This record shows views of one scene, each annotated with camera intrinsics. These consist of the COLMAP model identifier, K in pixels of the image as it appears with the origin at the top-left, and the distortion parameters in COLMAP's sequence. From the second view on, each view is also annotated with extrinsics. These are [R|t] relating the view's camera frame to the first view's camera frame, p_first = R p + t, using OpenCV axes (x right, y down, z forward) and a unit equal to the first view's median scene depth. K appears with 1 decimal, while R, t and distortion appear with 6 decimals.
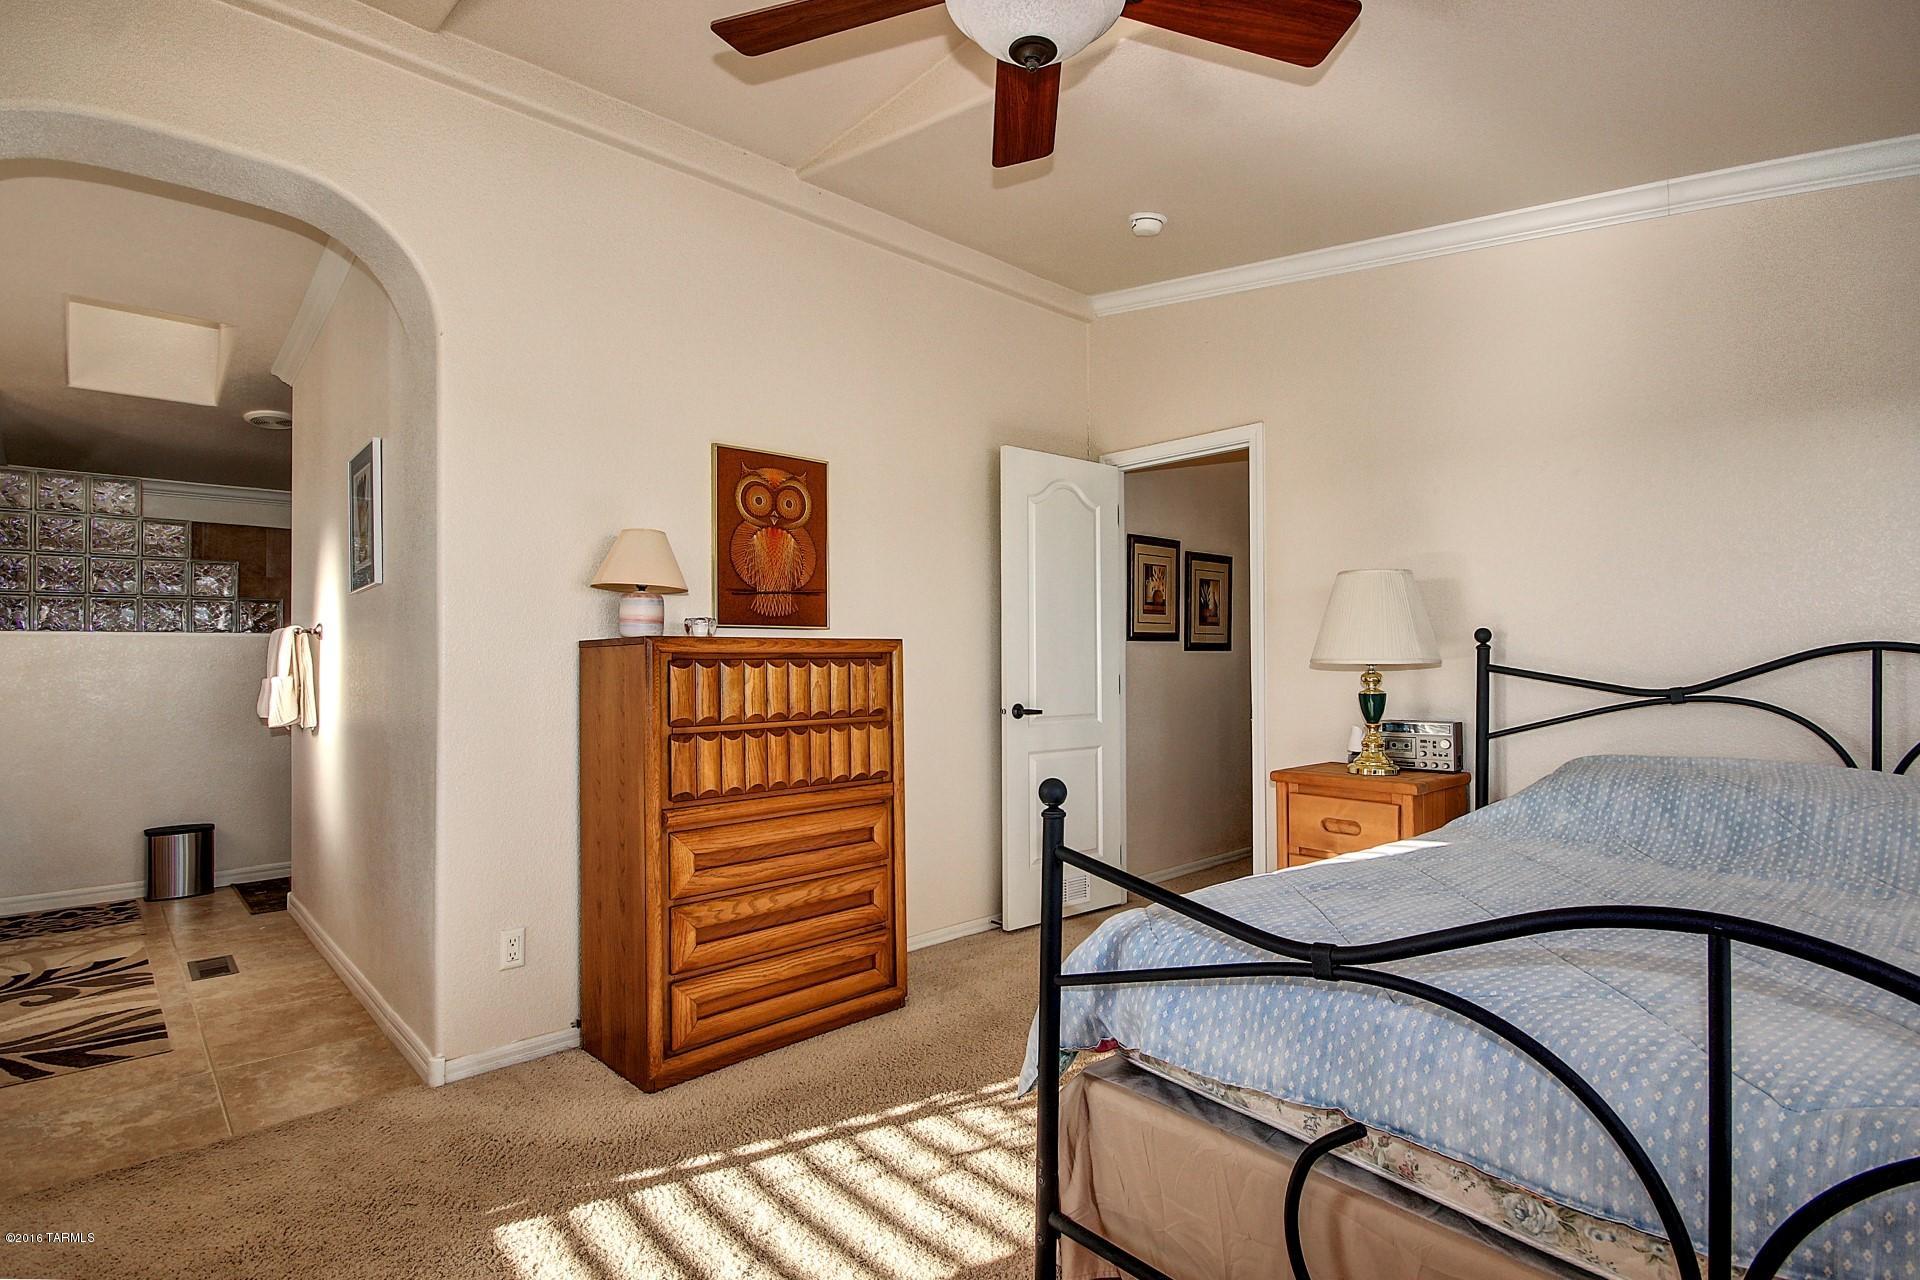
lens RADIAL K [[927.7, 0, 956.3], [0, 927.7, 651.7], [0, 0, 1]] dist [-0.002051, -0.000263]
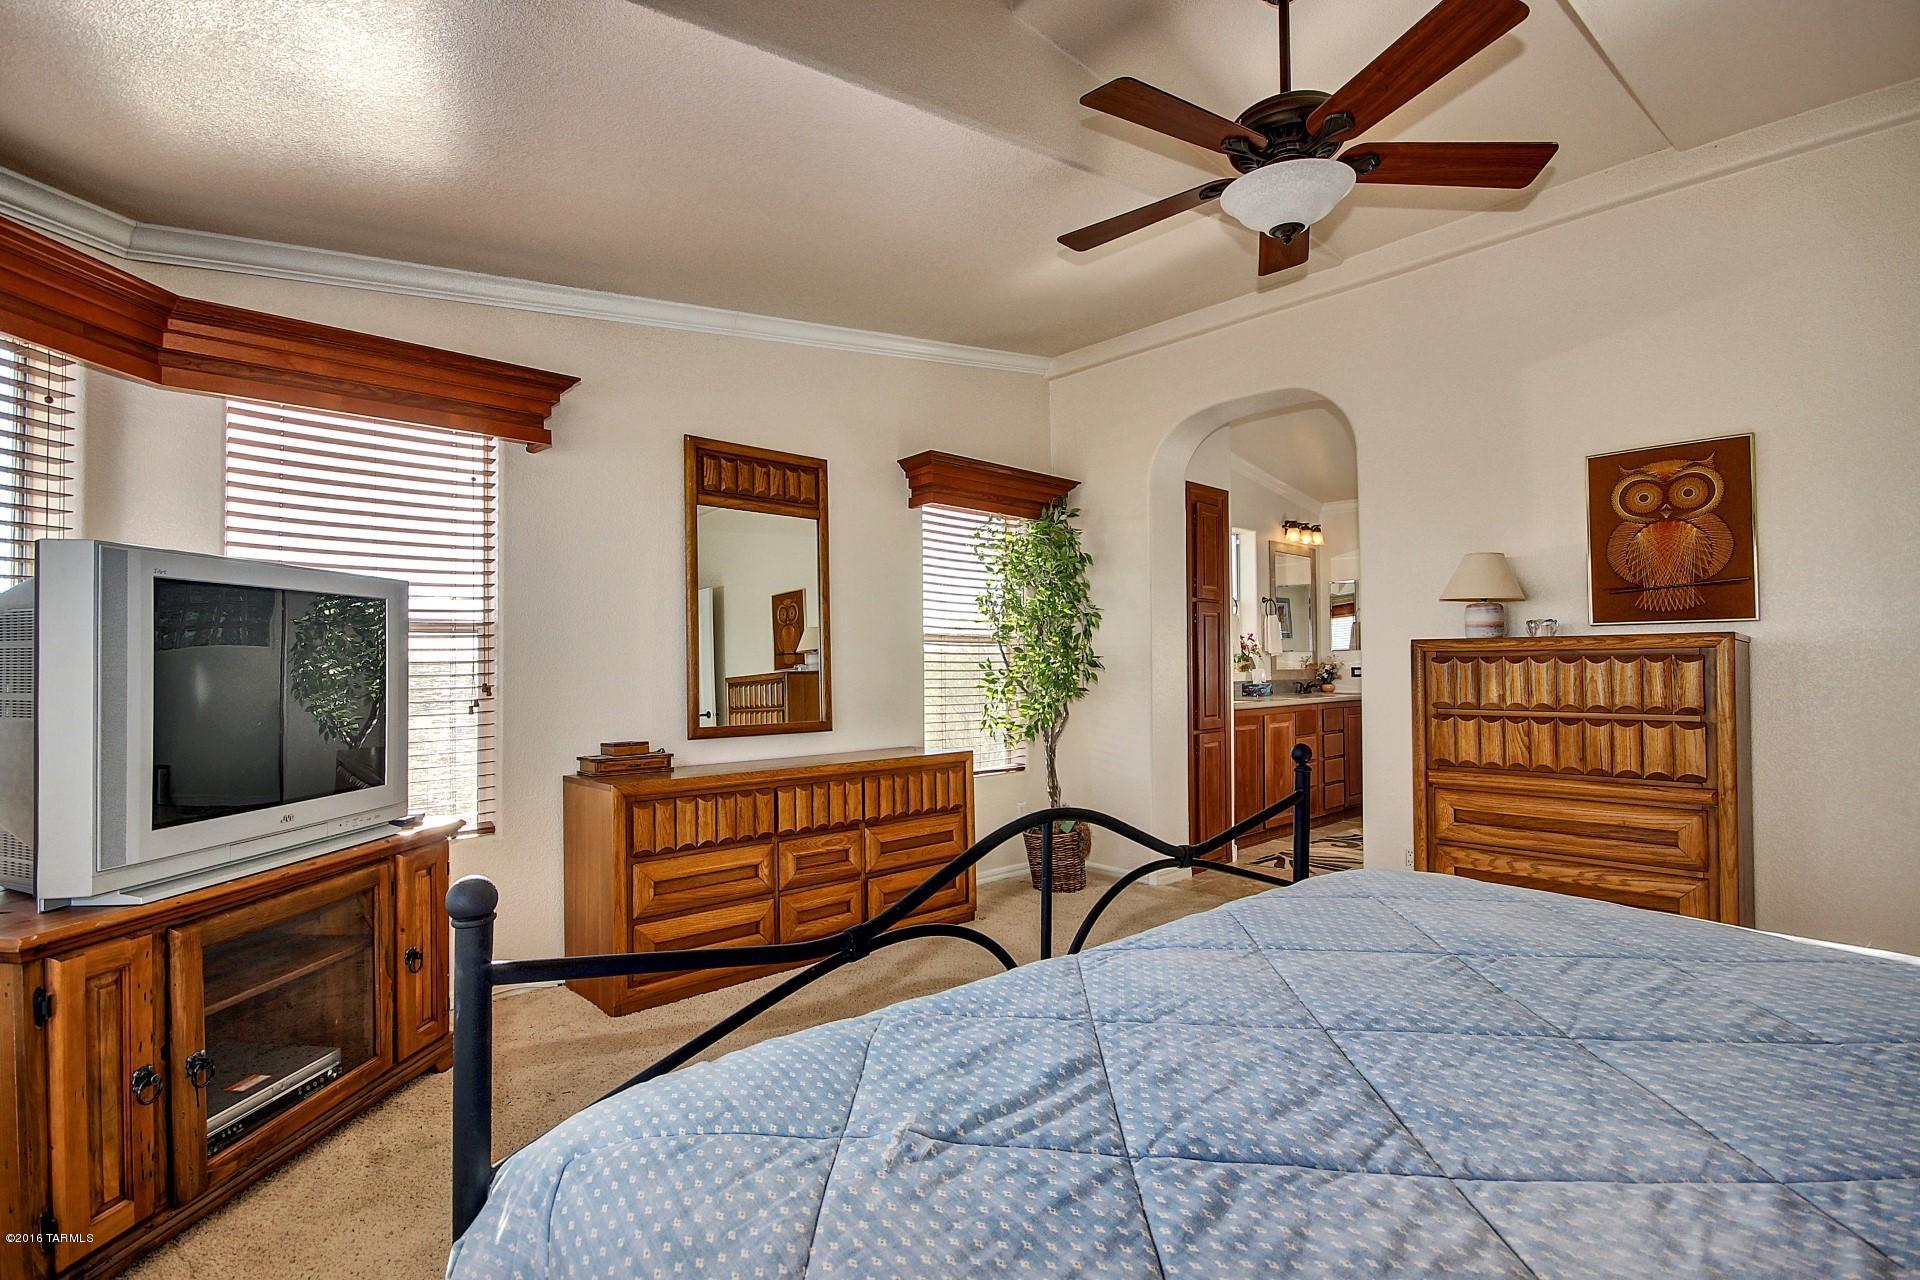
lens RADIAL K [[927.7, 0, 962.0], [0, 927.7, 649.9], [0, 0, 1]] dist [-0.002051, -0.000263]
pose [[0.001331, -0.011054, -0.999938, 0.840846], [0.016104, 0.999809, -0.011031, 0.001998], [0.999869, -0.016088, 0.001508, 0.266927]]
